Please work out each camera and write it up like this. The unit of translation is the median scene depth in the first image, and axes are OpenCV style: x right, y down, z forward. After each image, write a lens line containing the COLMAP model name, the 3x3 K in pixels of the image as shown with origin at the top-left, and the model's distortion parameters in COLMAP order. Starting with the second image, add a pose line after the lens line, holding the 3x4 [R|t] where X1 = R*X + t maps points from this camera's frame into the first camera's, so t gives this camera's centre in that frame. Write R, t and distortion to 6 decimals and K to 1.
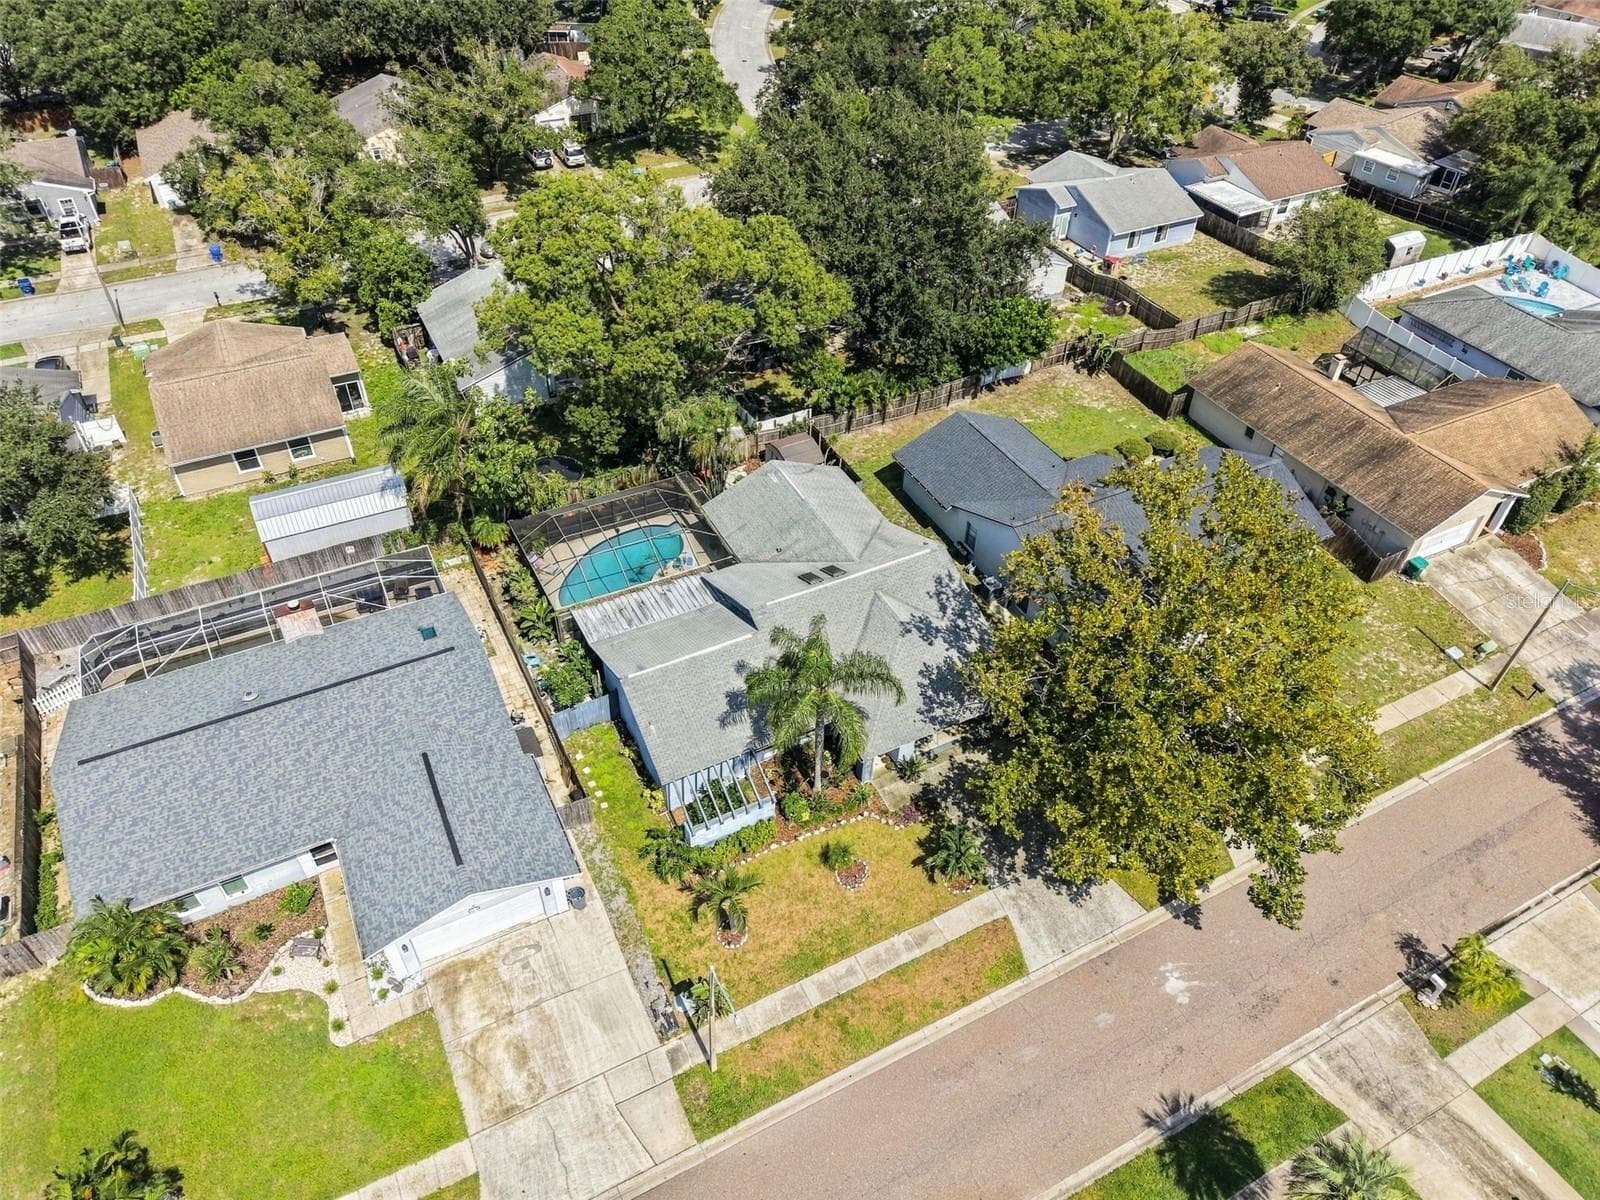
lens RADIAL K [[1034.2, 0, 788.6], [0, 1034.2, 595.5], [0, 0, 1]] dist [0.033624, -0.047295]
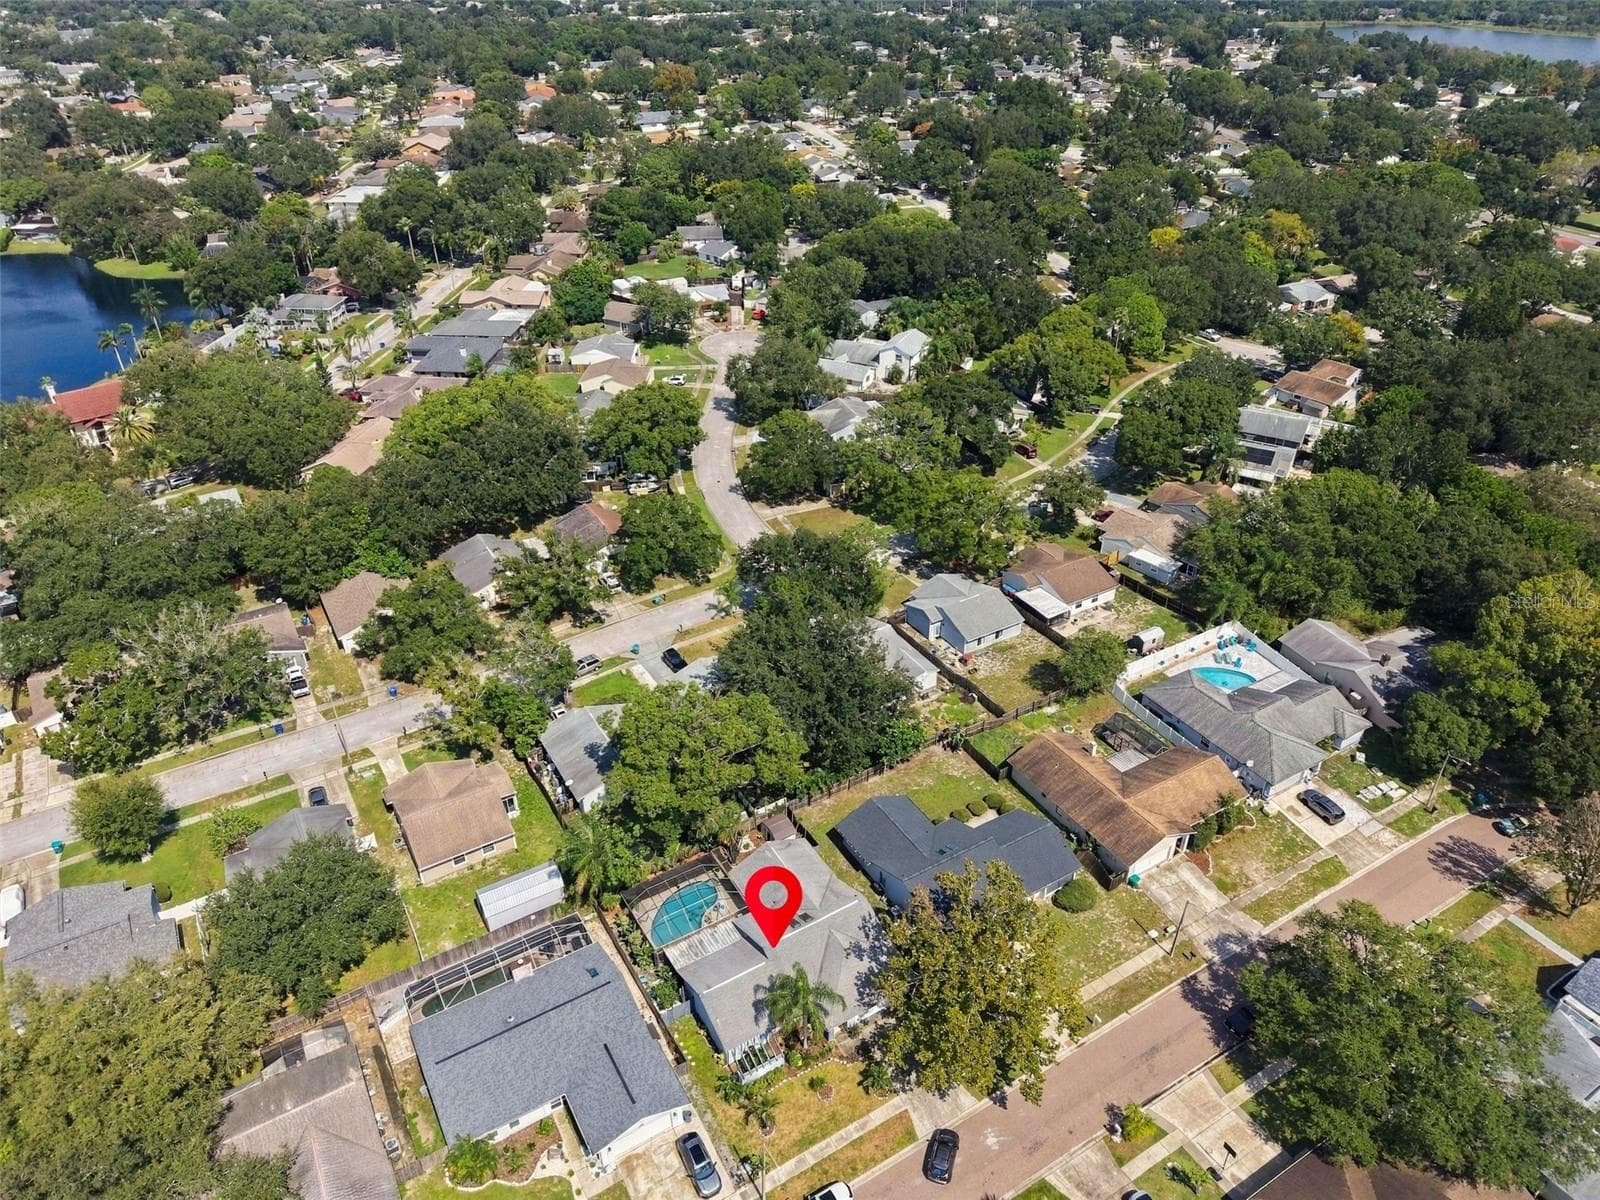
lens RADIAL K [[1048.5, 0, 793.5], [0, 1048.5, 597.7], [0, 0, 1]] dist [0.029764, -0.055603]
pose [[0.997425, -0.053757, 0.047462, -0.039380], [0.060638, 0.985571, -0.158027, -0.307971], [-0.038282, 0.160498, 0.986293, -0.994536]]
